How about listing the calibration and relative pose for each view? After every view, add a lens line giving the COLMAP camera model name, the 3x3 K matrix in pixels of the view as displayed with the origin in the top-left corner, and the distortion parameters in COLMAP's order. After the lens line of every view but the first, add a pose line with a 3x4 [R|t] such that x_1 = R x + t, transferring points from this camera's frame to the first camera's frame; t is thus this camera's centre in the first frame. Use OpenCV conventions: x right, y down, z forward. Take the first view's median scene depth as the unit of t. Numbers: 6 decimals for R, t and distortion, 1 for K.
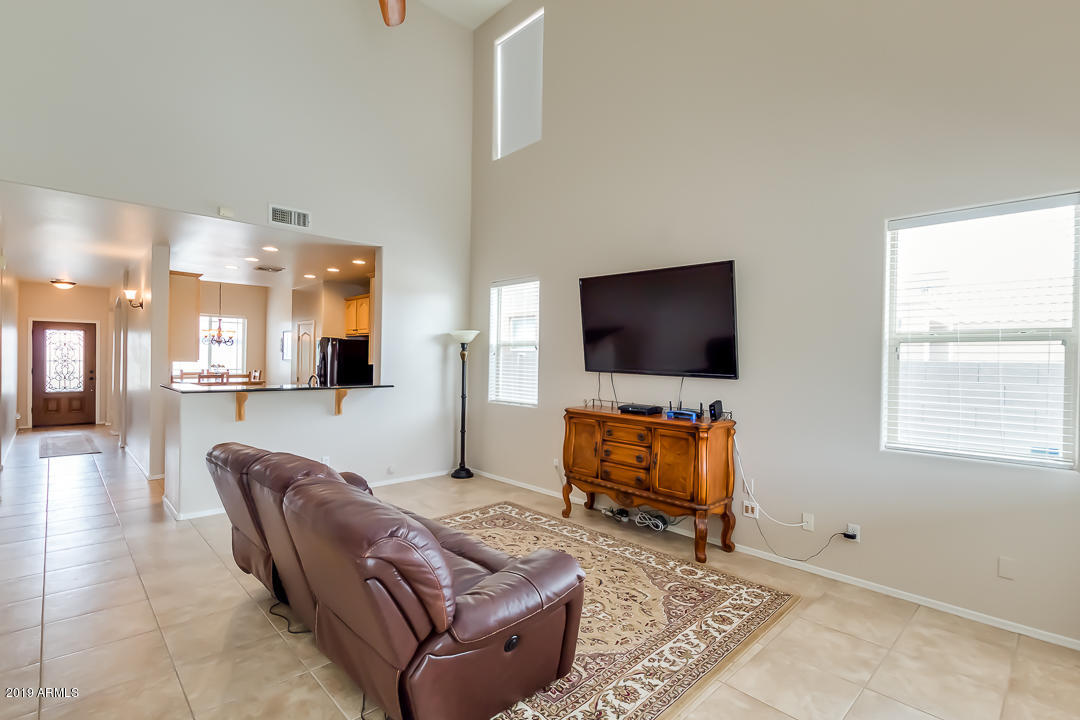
lens RADIAL K [[507.9, 0, 547.1], [0, 507.9, 365.4], [0, 0, 1]] dist [-0.001785, -0.000418]
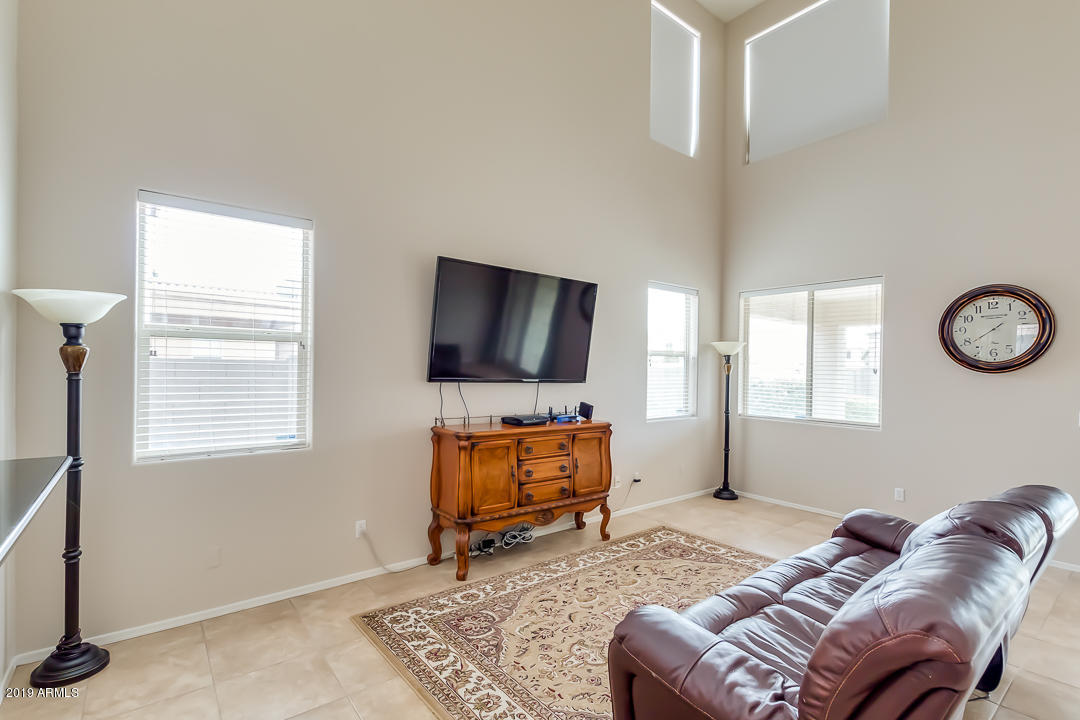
lens RADIAL K [[507.9, 0, 547.1], [0, 507.9, 365.4], [0, 0, 1]] dist [-0.001785, -0.000418]
pose [[0.089162, -0.013701, 0.995923, -0.749081], [-0.002355, 0.999900, 0.013967, -0.026804], [-0.996014, -0.003591, 0.089120, 0.889801]]
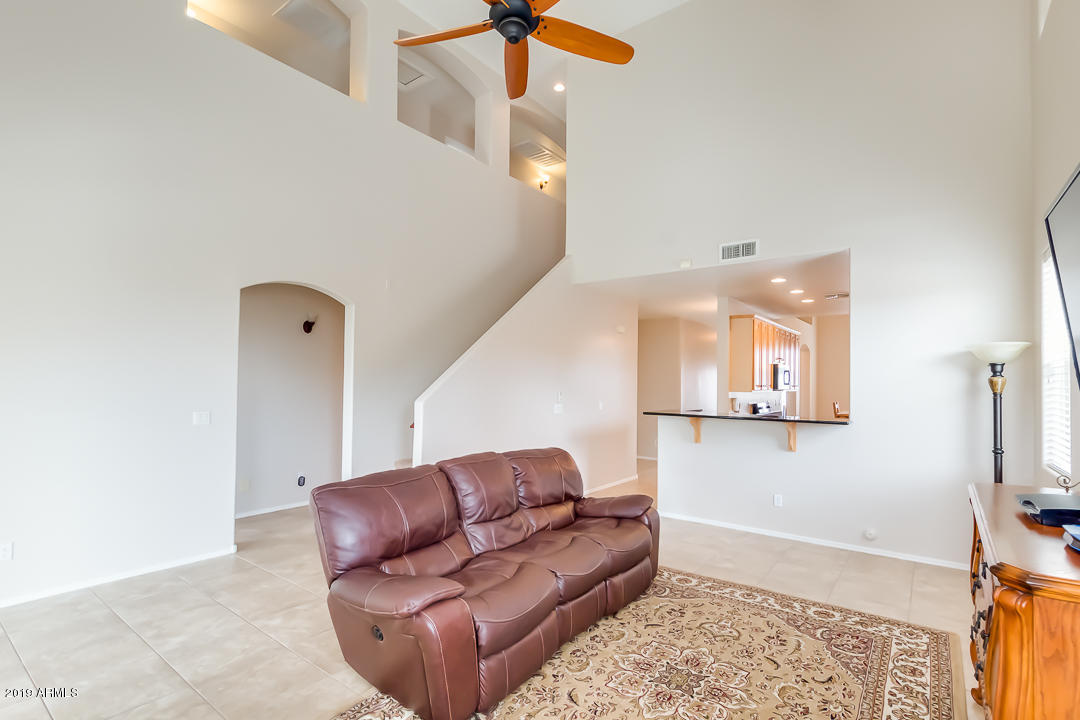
lens RADIAL K [[507.9, 0, 547.1], [0, 507.9, 365.4], [0, 0, 1]] dist [-0.001785, -0.000418]
pose [[0.161740, -0.047129, -0.985707, 0.516028], [-0.022479, 0.998424, -0.051425, 0.003035], [0.986577, 0.030476, 0.160425, 0.536603]]
